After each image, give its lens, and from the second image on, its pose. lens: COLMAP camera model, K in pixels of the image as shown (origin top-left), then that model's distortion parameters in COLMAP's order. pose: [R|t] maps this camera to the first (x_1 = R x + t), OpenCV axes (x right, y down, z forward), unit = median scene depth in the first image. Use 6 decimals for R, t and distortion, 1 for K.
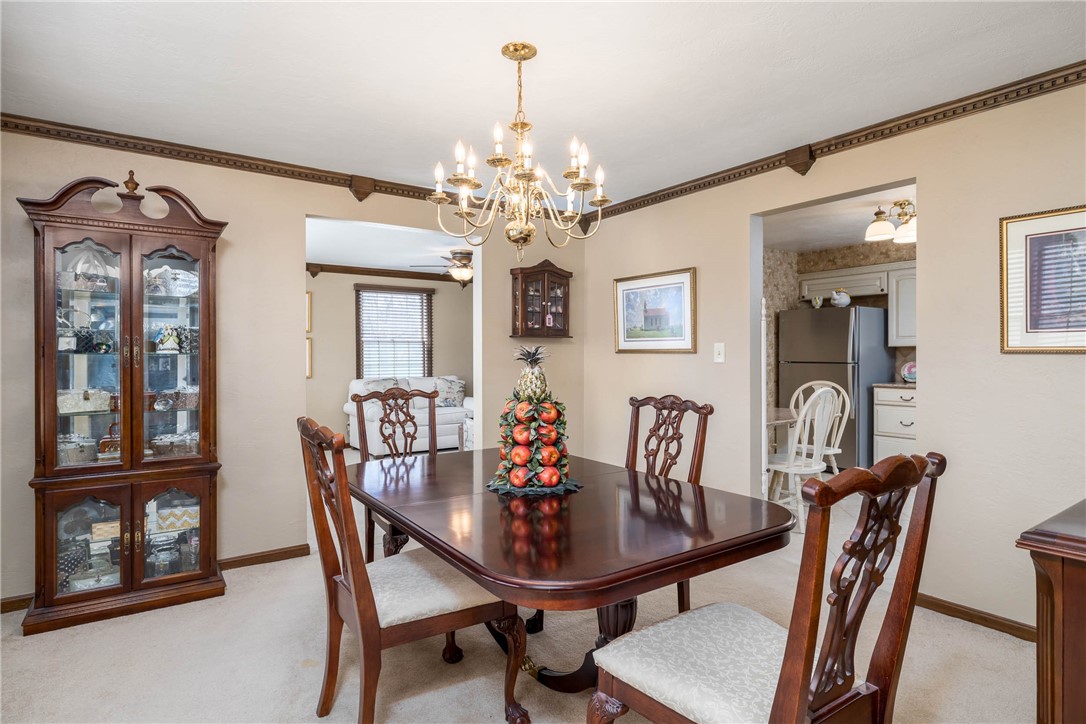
lens RADIAL K [[567.8, 0, 551.5], [0, 567.8, 358.6], [0, 0, 1]] dist [-0.003562, -0.000471]
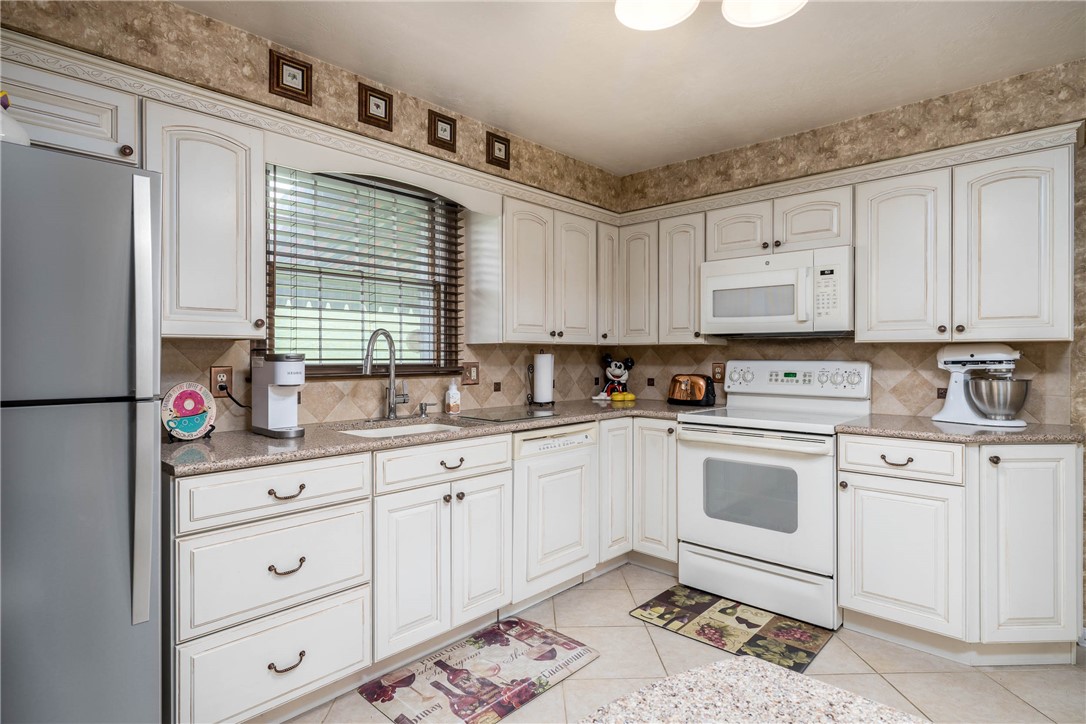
lens RADIAL K [[567.8, 0, 544.2], [0, 567.8, 354.2], [0, 0, 1]] dist [-0.003562, -0.000471]
pose [[-0.192348, 0.002584, 0.981323, 0.240315], [0.005356, 0.999984, -0.001583, -0.009662], [-0.981312, 0.004951, -0.192359, 0.831285]]
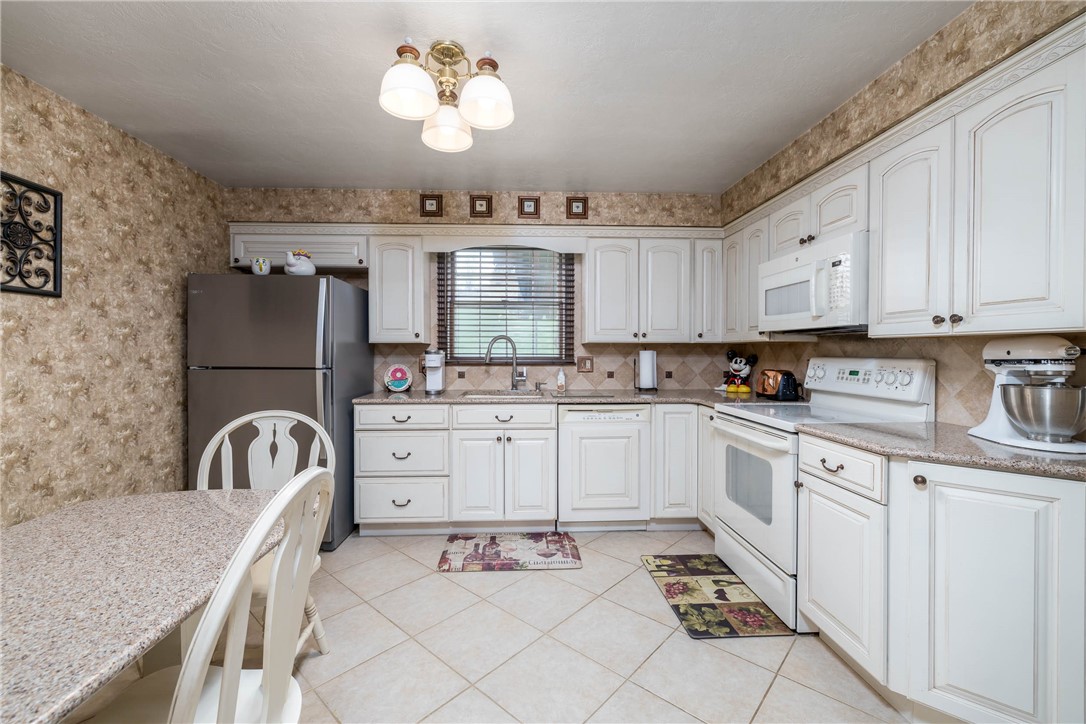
lens RADIAL K [[456.5, 0, 540.4], [0, 456.5, 356.1], [0, 0, 1]] dist [-0.001228, -0.000384]
pose [[0.546859, -0.006261, 0.837201, 0.233036], [0.002063, 0.999979, 0.006131, -0.007651], [-0.837222, -0.001625, 0.546861, 0.505537]]
